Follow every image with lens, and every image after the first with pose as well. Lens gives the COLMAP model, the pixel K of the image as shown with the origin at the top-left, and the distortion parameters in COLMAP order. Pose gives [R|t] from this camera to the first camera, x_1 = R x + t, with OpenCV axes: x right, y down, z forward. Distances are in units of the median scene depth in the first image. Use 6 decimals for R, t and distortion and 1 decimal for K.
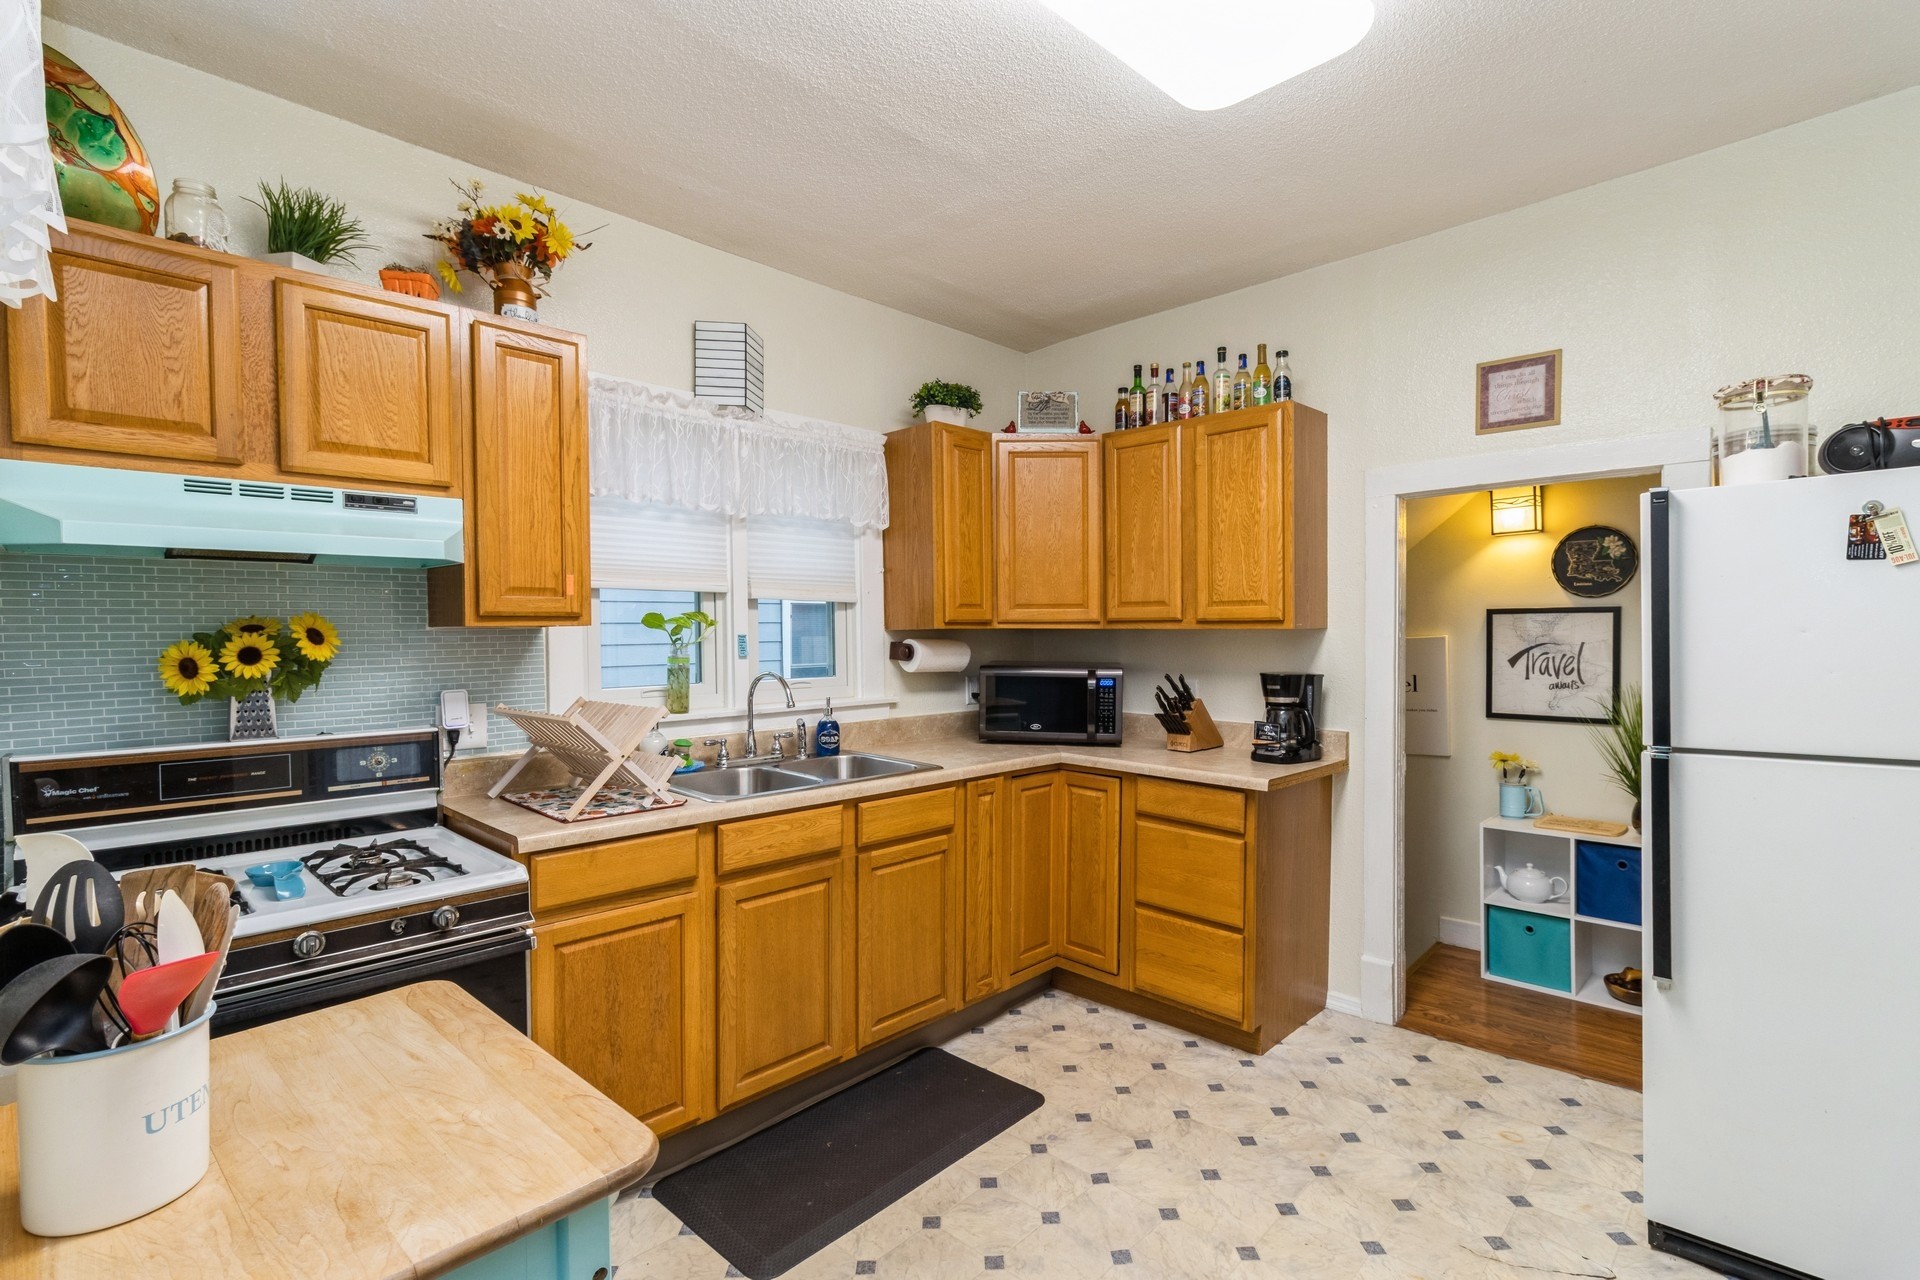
lens RADIAL K [[897.1, 0, 977.5], [0, 897.1, 643.3], [0, 0, 1]] dist [0.000342, 0.001256]
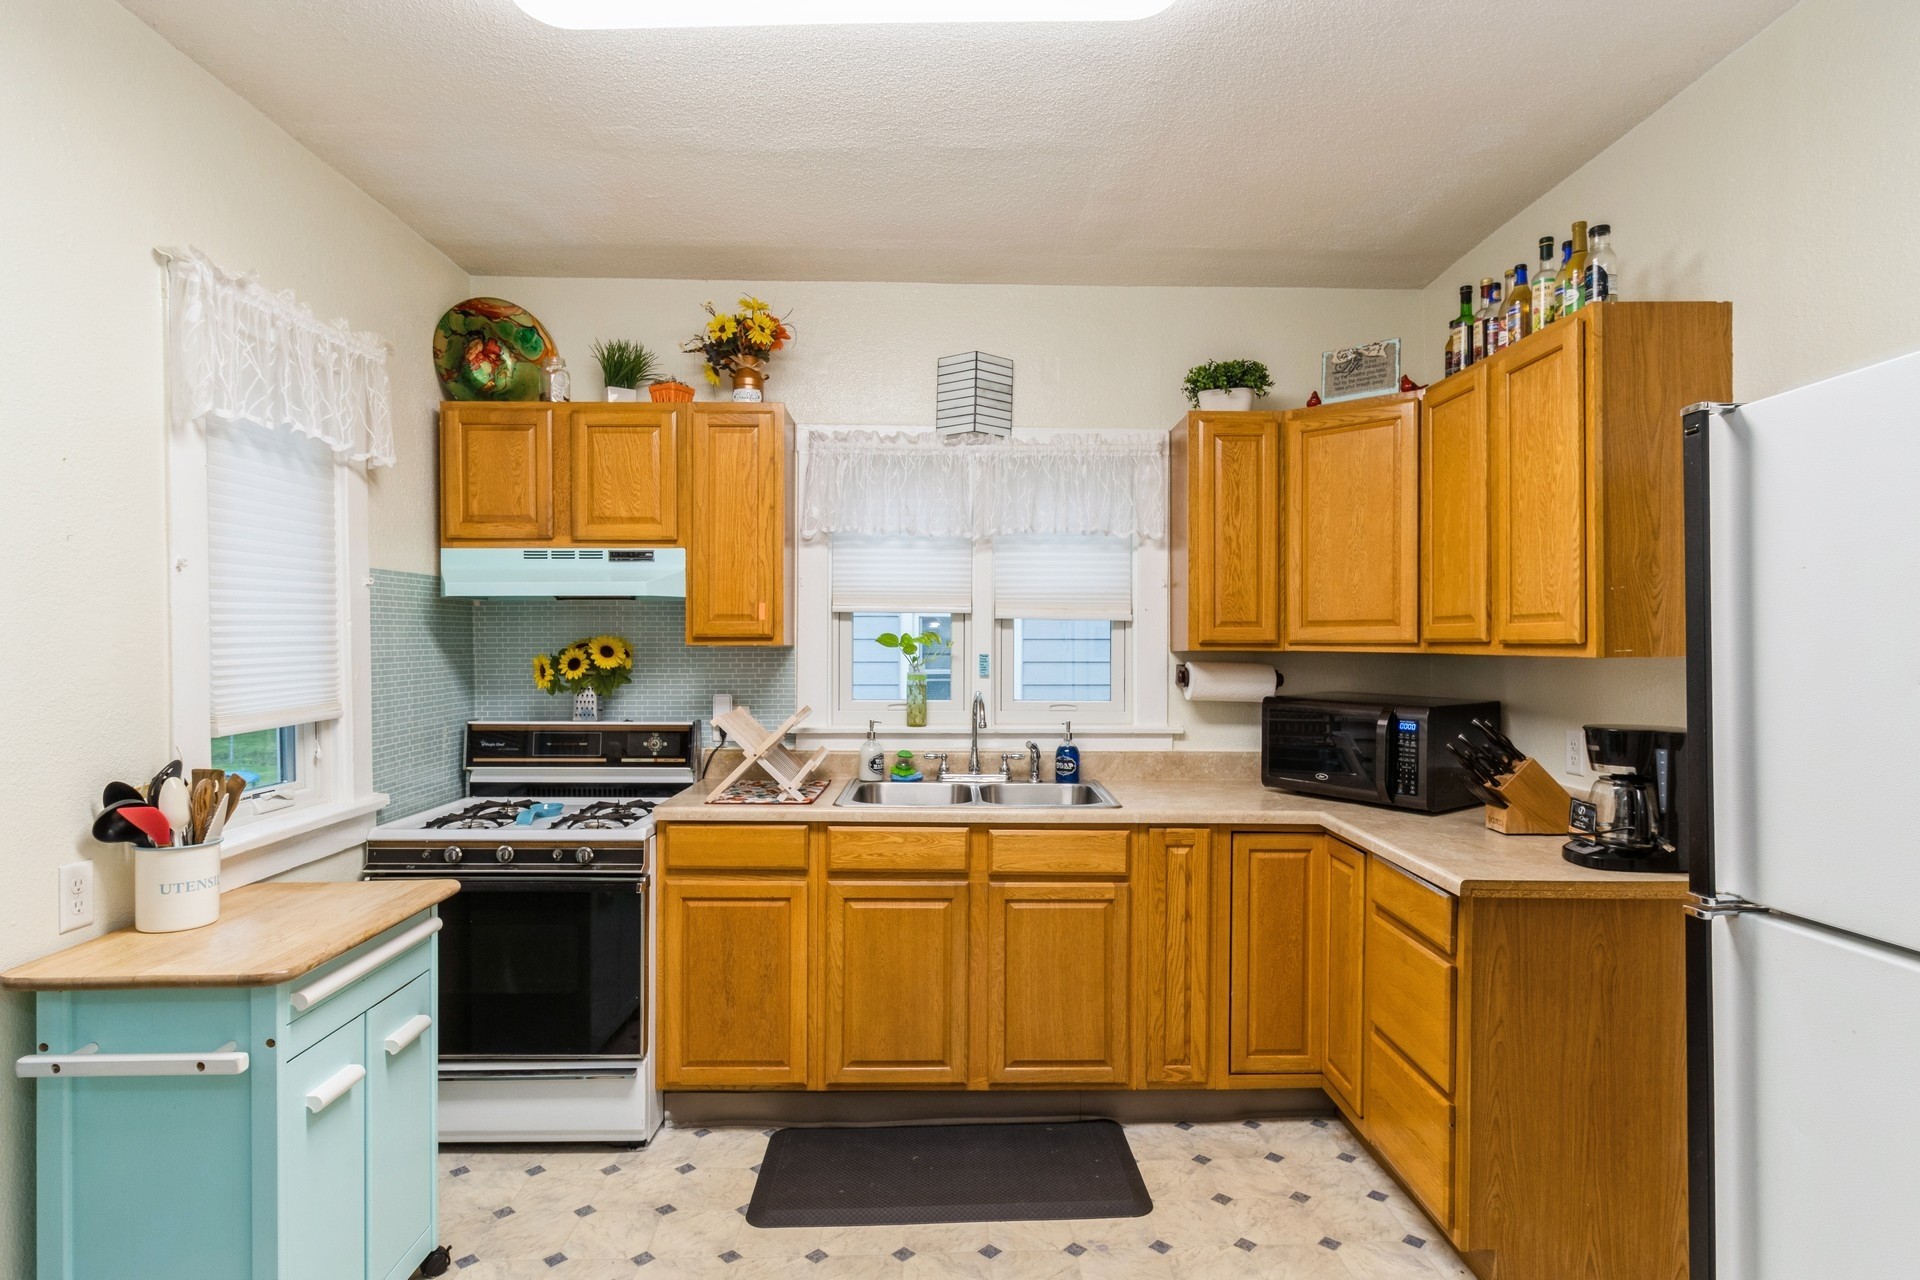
lens RADIAL K [[1023.7, 0, 976.4], [0, 1023.7, 641.6], [0, 0, 1]] dist [0.000553, -0.000239]
pose [[0.708622, 0.005559, -0.705566, 0.572161], [-0.018107, 0.999783, -0.010308, -0.012346], [0.705356, 0.020080, 0.708569, 0.177231]]
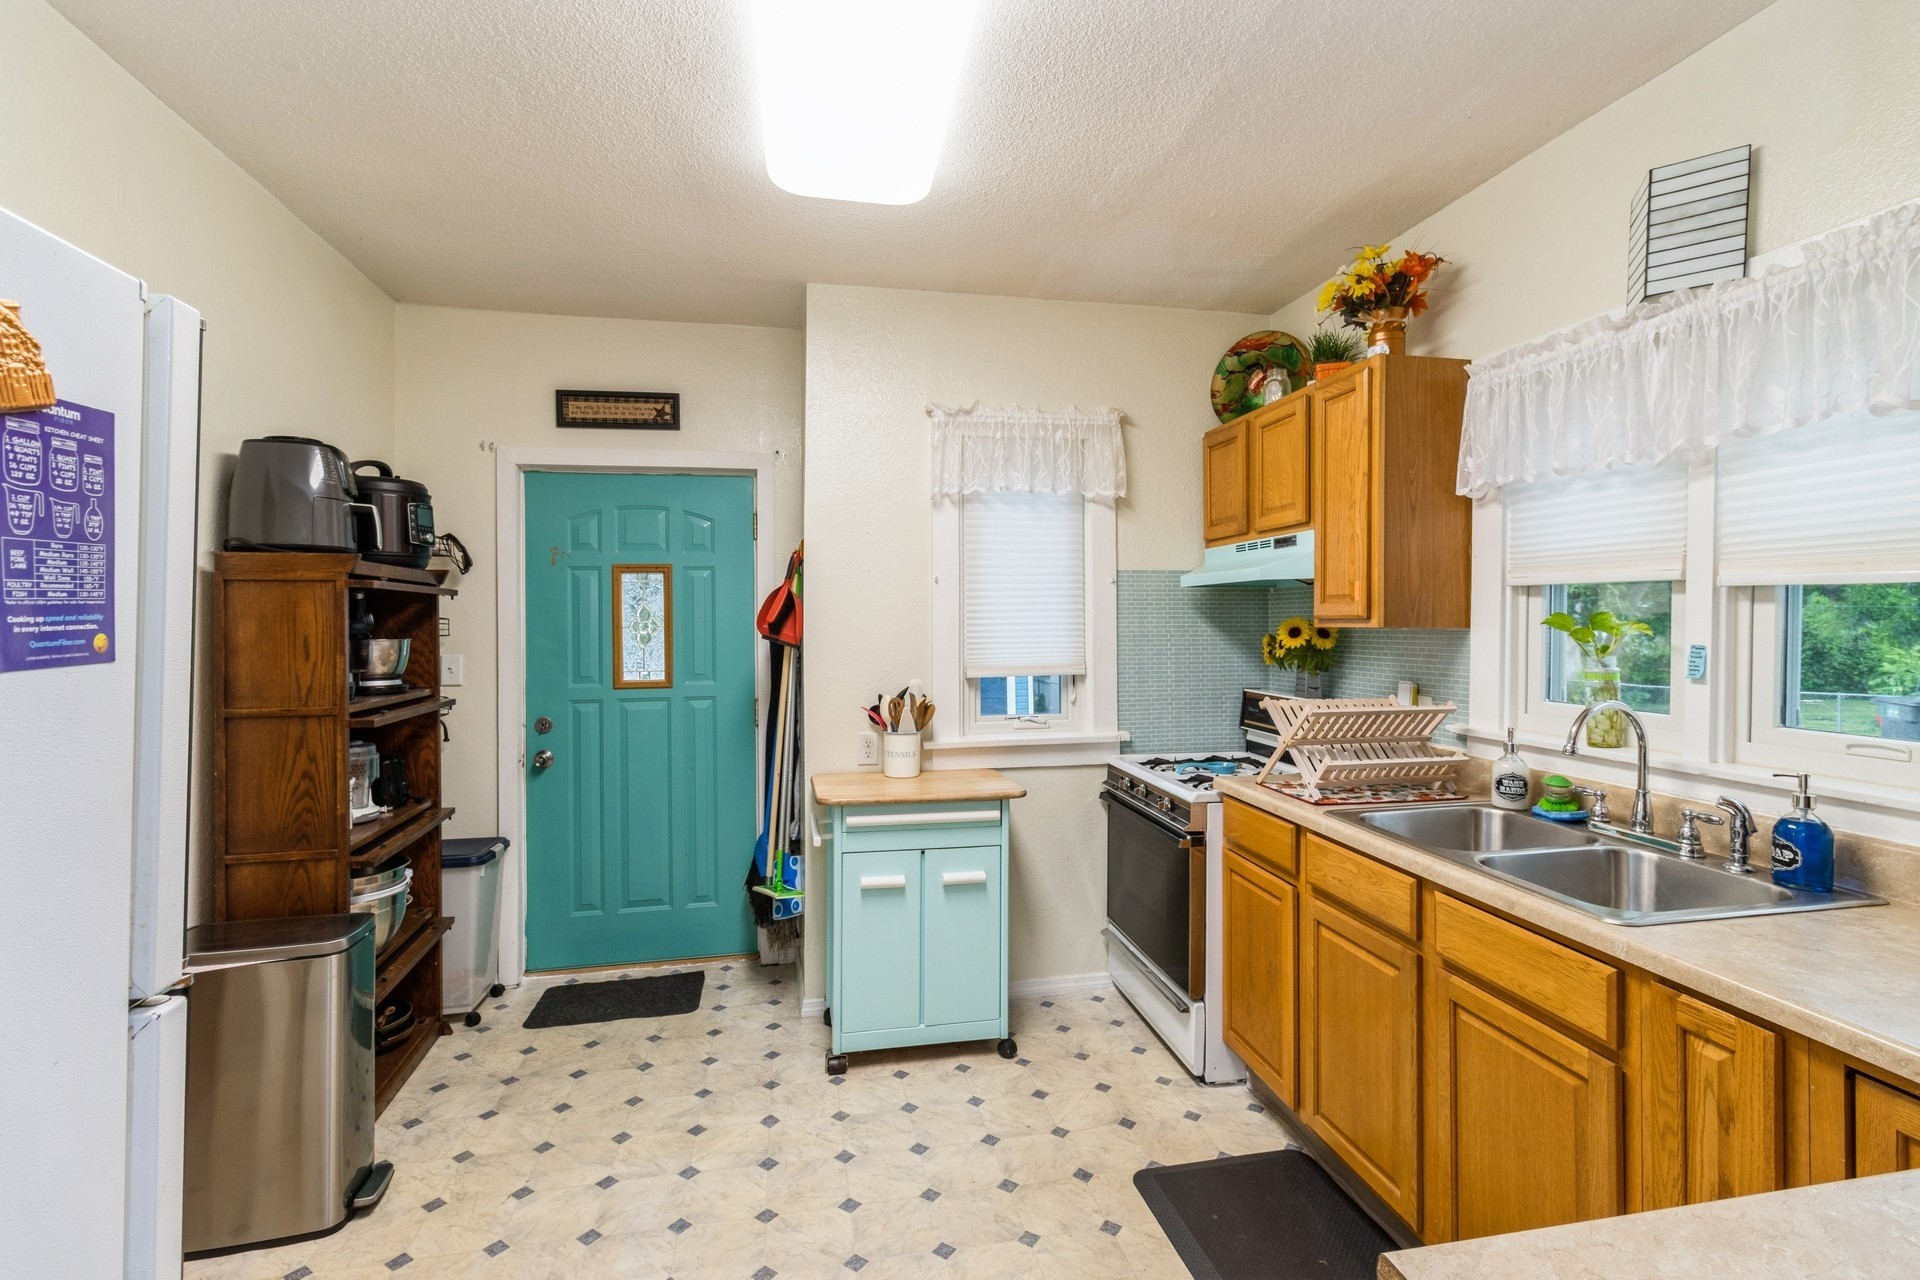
lens RADIAL K [[897.1, 0, 968.0], [0, 897.1, 617.1], [0, 0, 1]] dist [0.000342, 0.001256]
pose [[-0.581767, 0.001614, -0.813354, 0.567202], [-0.013375, 0.999844, 0.011551, -0.030641], [0.813245, 0.017599, -0.581655, 0.986388]]
